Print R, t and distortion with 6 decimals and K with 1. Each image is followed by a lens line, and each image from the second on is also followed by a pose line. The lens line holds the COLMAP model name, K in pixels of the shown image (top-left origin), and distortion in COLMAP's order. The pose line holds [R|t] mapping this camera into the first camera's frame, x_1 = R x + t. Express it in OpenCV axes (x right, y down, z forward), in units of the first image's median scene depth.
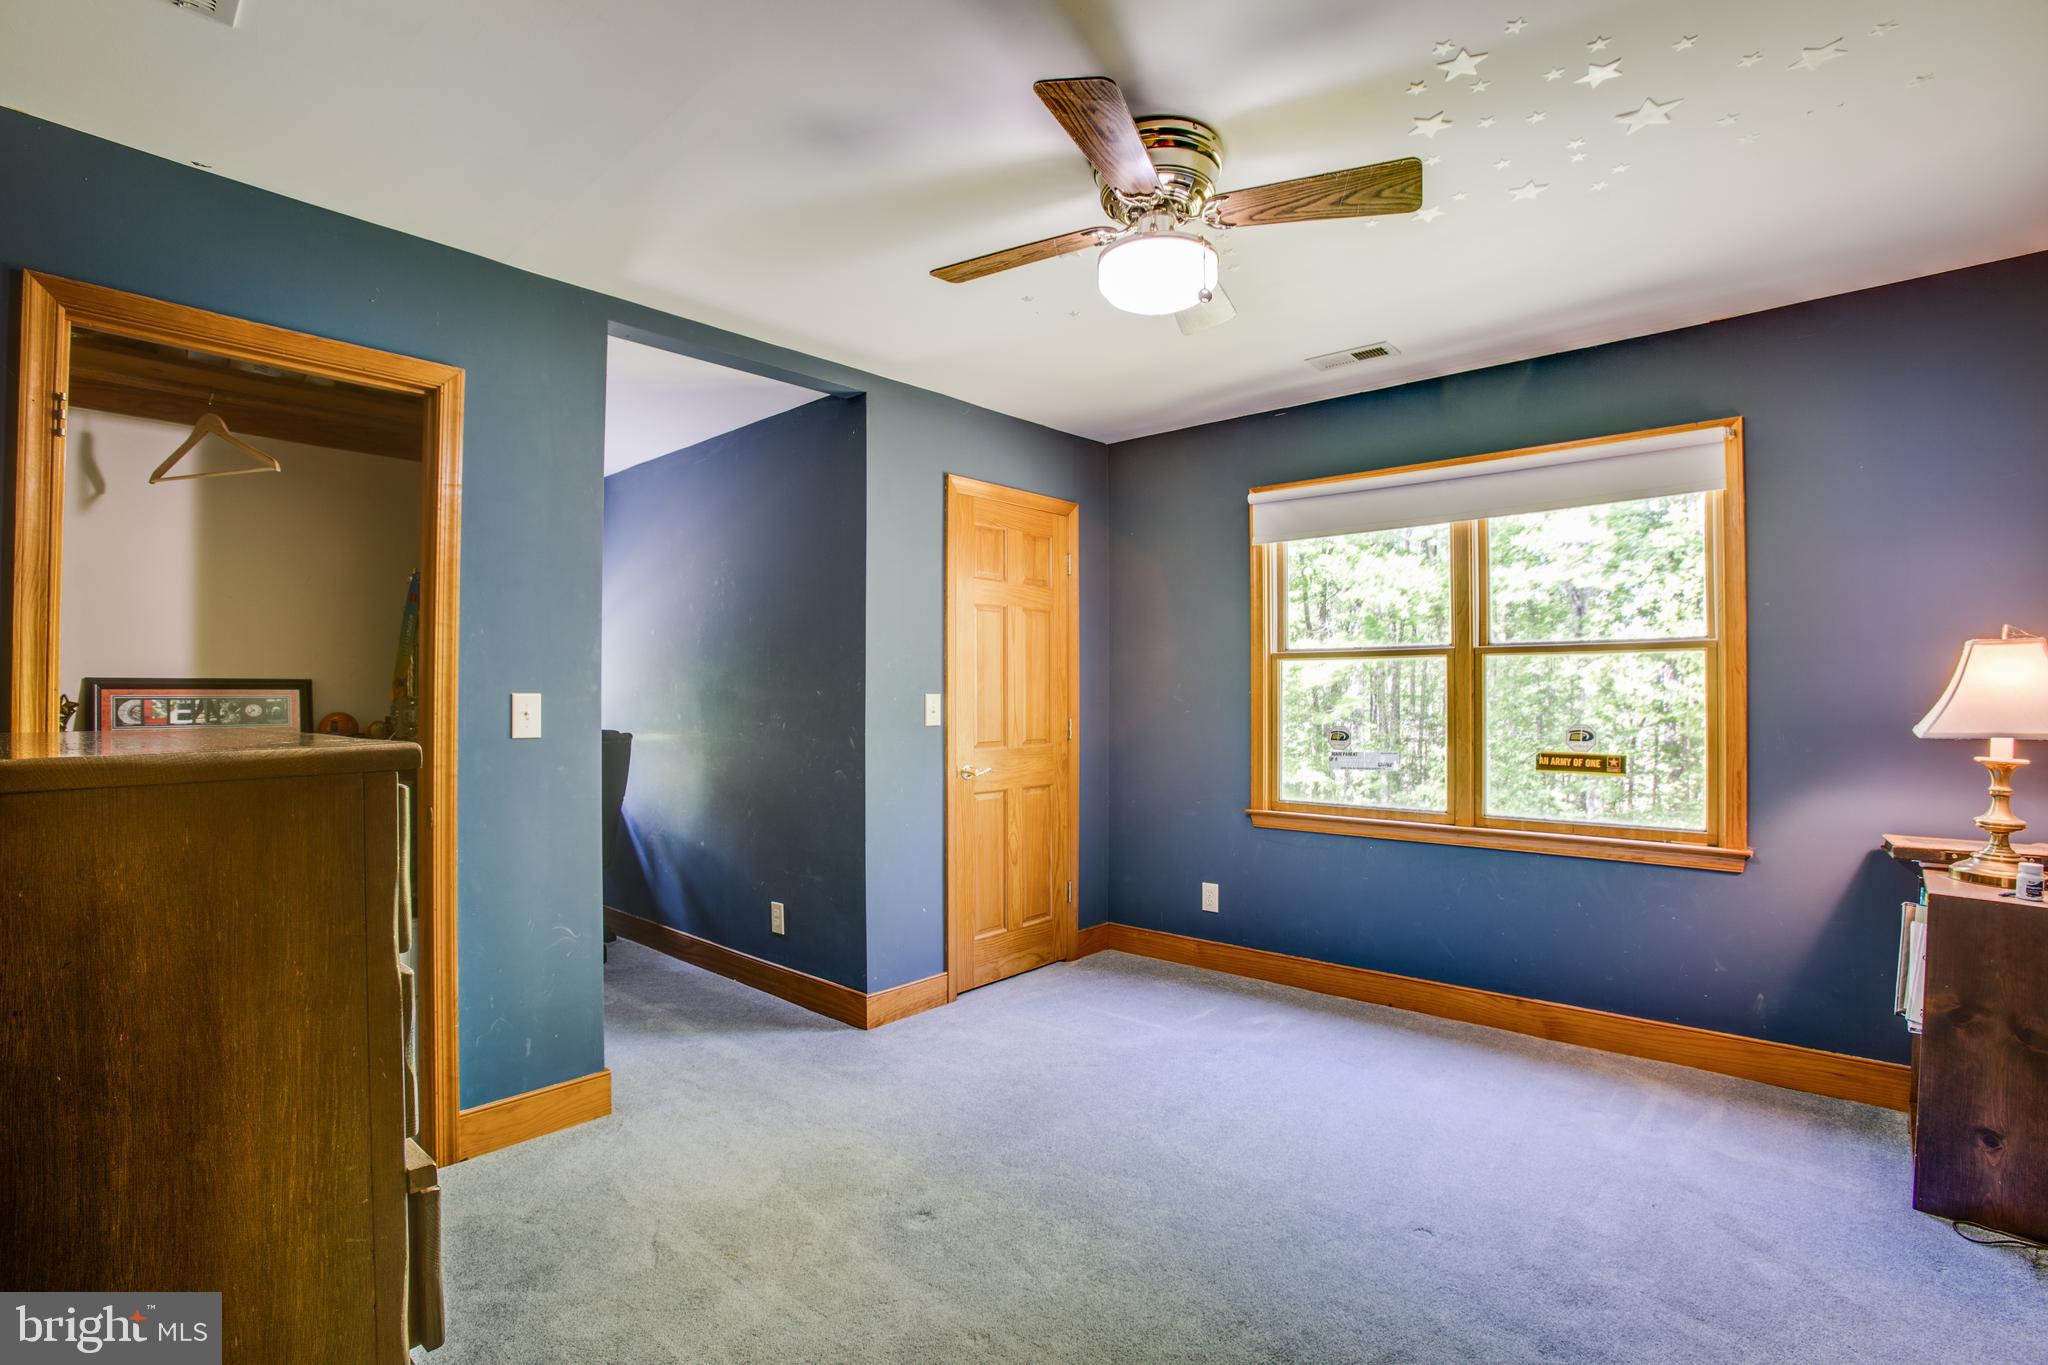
lens RADIAL K [[939.6, 0, 1015.9], [0, 939.6, 688.3], [0, 0, 1]] dist [-0.073794, 0.025191]
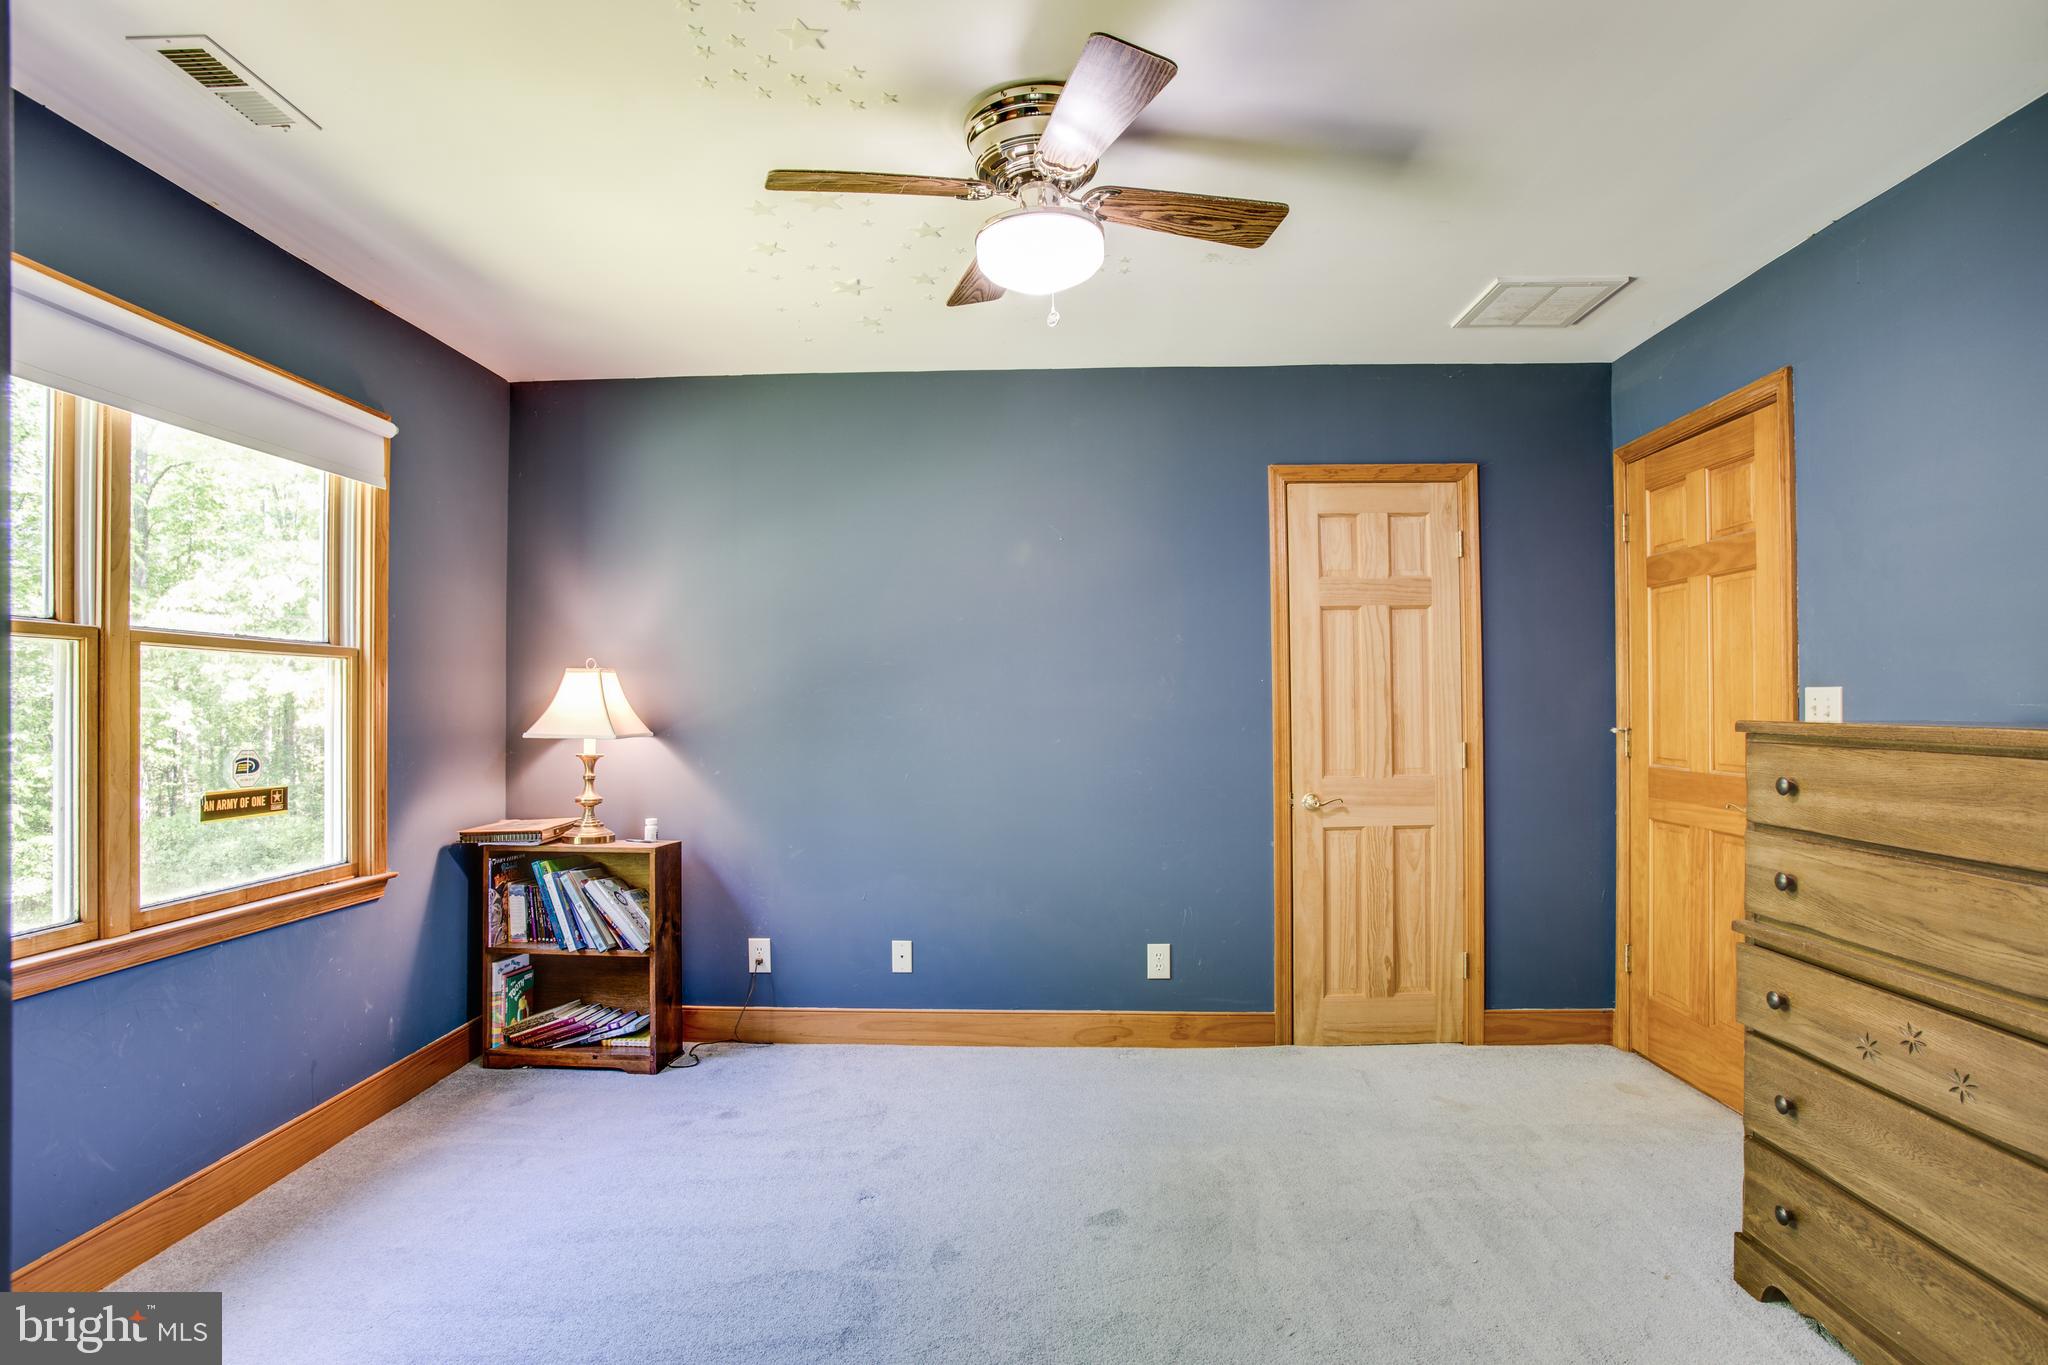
lens RADIAL K [[939.6, 0, 1015.9], [0, 939.6, 688.3], [0, 0, 1]] dist [-0.073794, 0.025191]
pose [[-0.620590, 0.016269, 0.783966, -0.325125], [-0.004410, 0.999697, -0.024236, 0.005524], [-0.784123, -0.018498, -0.620330, 0.973777]]
